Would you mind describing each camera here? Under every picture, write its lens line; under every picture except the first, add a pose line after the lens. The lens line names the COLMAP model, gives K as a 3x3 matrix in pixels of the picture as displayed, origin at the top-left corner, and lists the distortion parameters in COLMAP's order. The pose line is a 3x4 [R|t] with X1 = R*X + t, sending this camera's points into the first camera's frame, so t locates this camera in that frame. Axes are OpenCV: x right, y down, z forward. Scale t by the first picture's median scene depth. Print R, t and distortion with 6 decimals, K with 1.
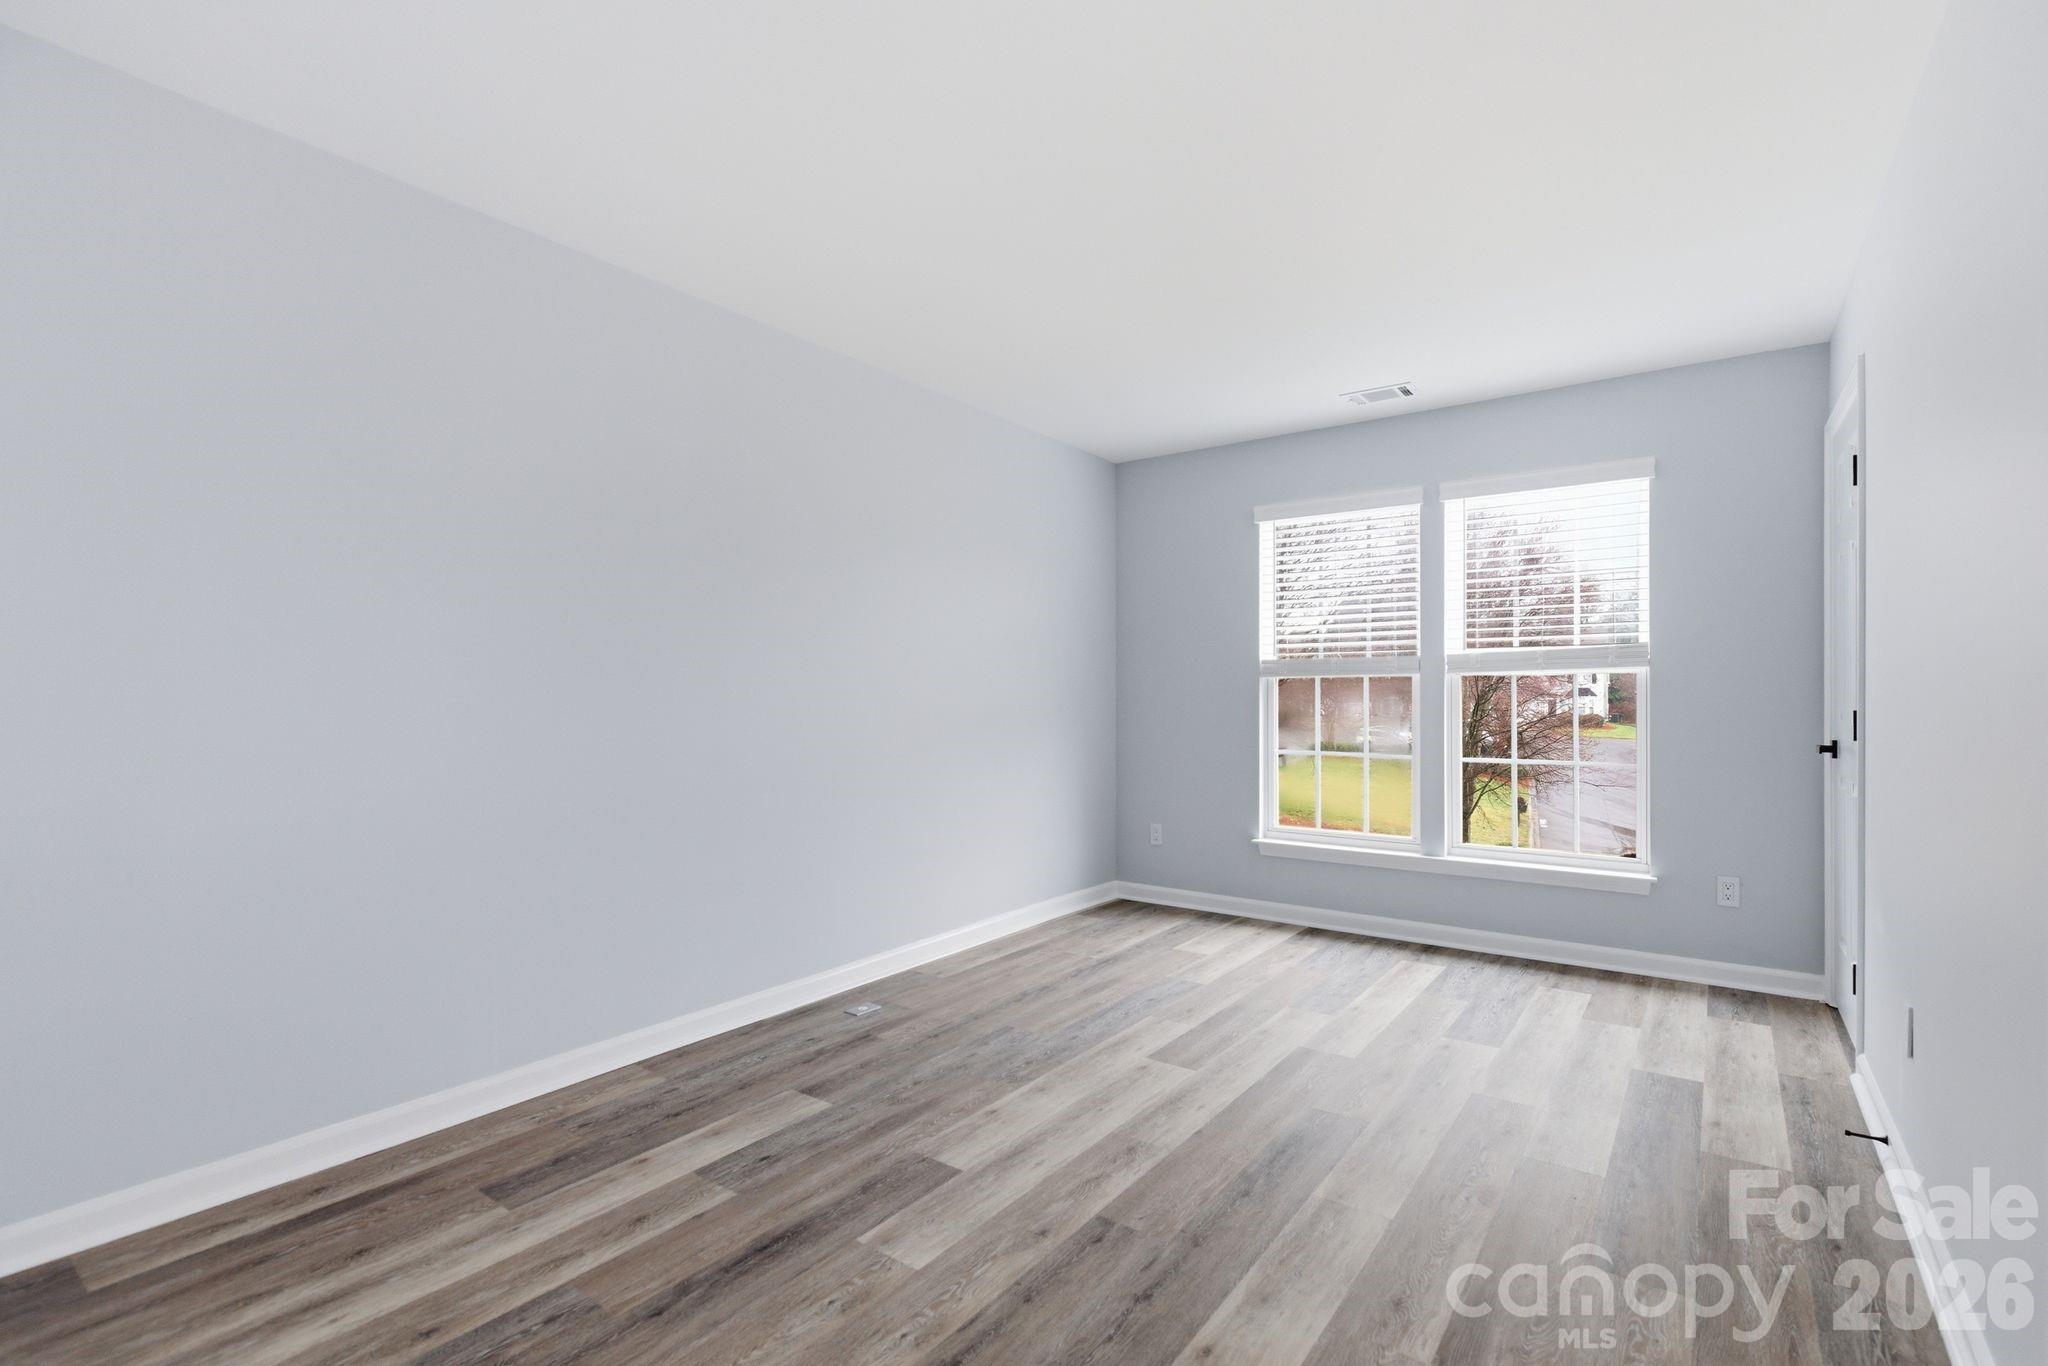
lens RADIAL K [[954.7, 0, 1030.2], [0, 954.7, 695.6], [0, 0, 1]] dist [-0.031857, 0.009255]
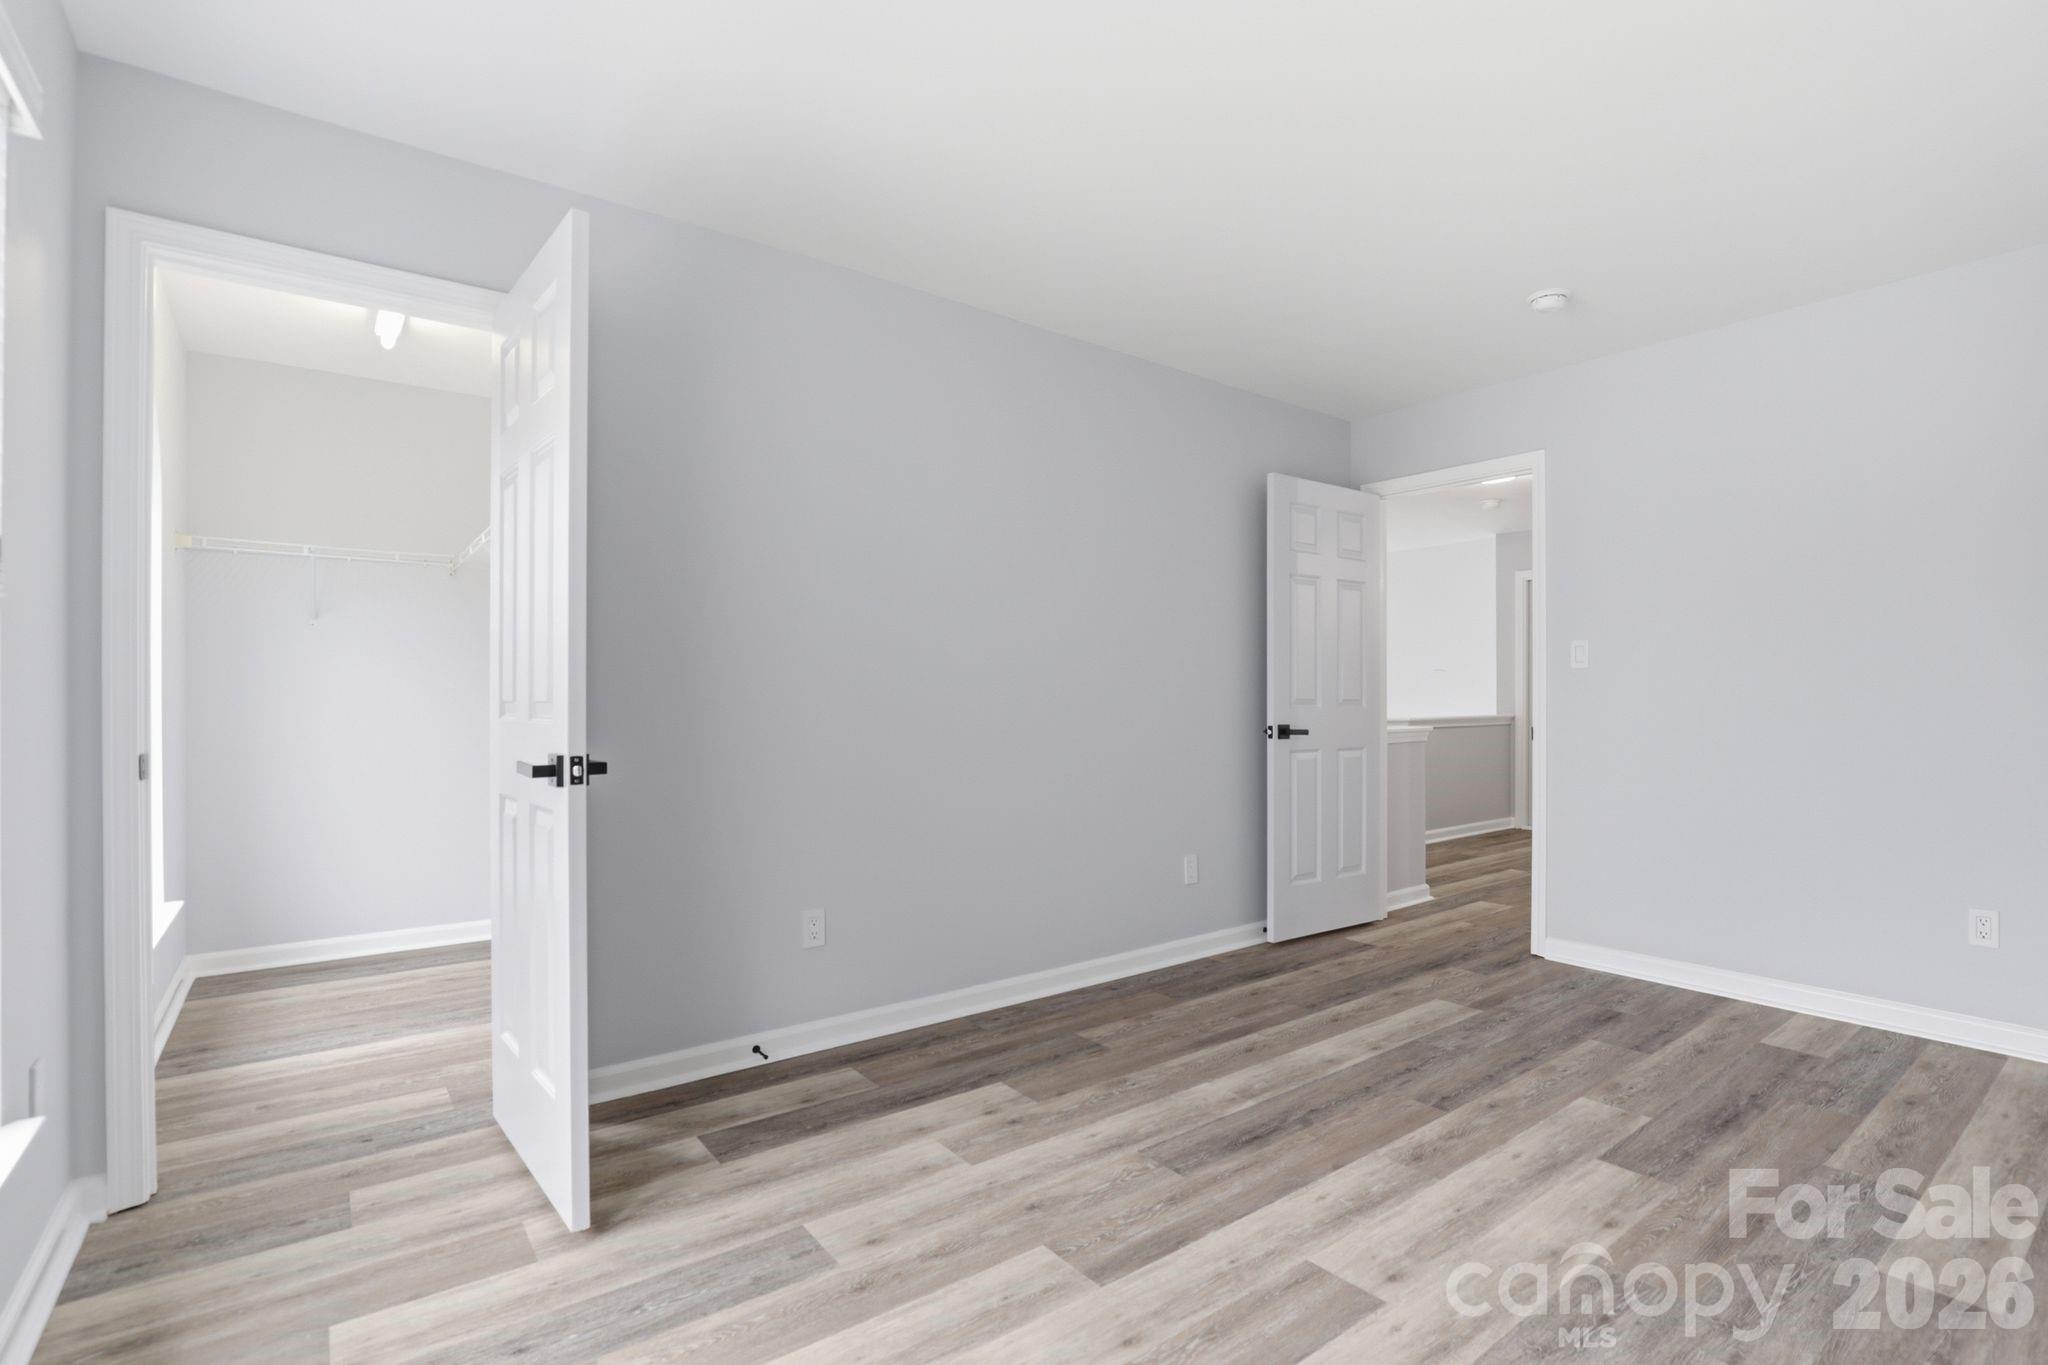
lens RADIAL K [[954.7, 0, 1030.2], [0, 954.7, 695.1], [0, 0, 1]] dist [-0.031857, 0.009255]
pose [[-0.958090, 0.001243, 0.286463, 0.210068], [0.000421, 0.999996, -0.002931, 0.014724], [-0.286465, -0.002688, -0.958087, 2.052103]]
